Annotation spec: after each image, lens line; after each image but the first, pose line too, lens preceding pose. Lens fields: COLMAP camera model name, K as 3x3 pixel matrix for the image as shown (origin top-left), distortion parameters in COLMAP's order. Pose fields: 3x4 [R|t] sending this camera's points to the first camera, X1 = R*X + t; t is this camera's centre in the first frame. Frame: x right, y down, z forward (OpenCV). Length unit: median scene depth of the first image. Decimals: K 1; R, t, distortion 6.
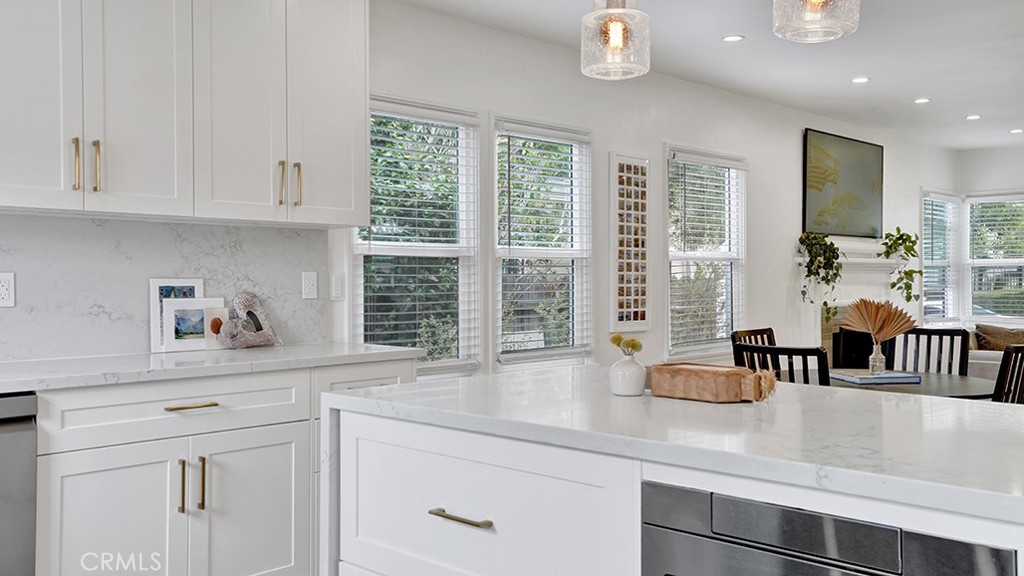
lens RADIAL K [[909.8, 0, 497.9], [0, 909.8, 272.0], [0, 0, 1]] dist [0.081482, 0.005791]
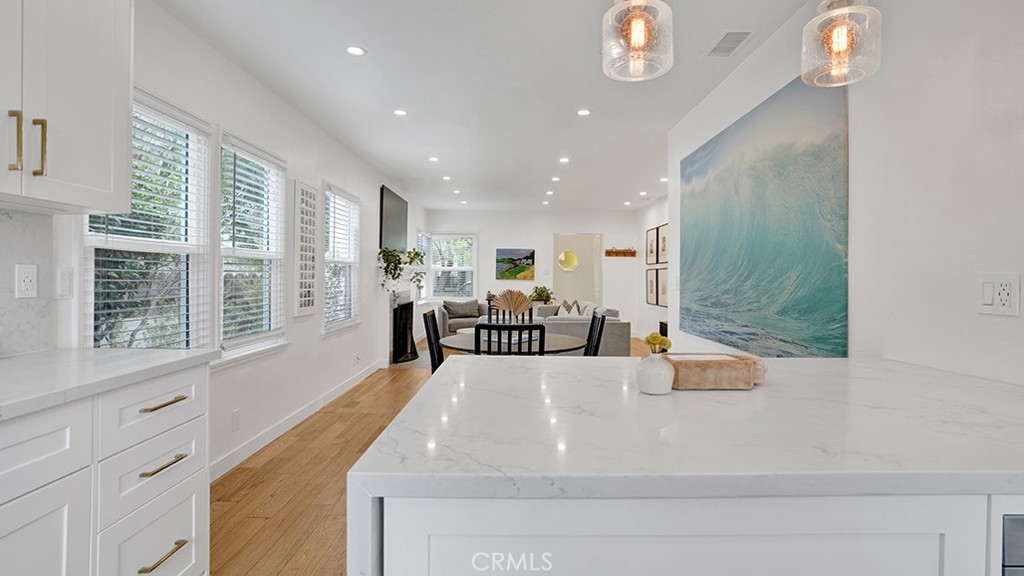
lens RADIAL K [[483.1, 0, 508.1], [0, 483.1, 274.6], [0, 0, 1]] dist [-0.037999, 0.006720]
pose [[0.721750, 0.008055, 0.692107, -0.129808], [-0.010355, 0.999946, -0.000839, 0.003318], [-0.692077, -0.006561, 0.721794, 0.285594]]
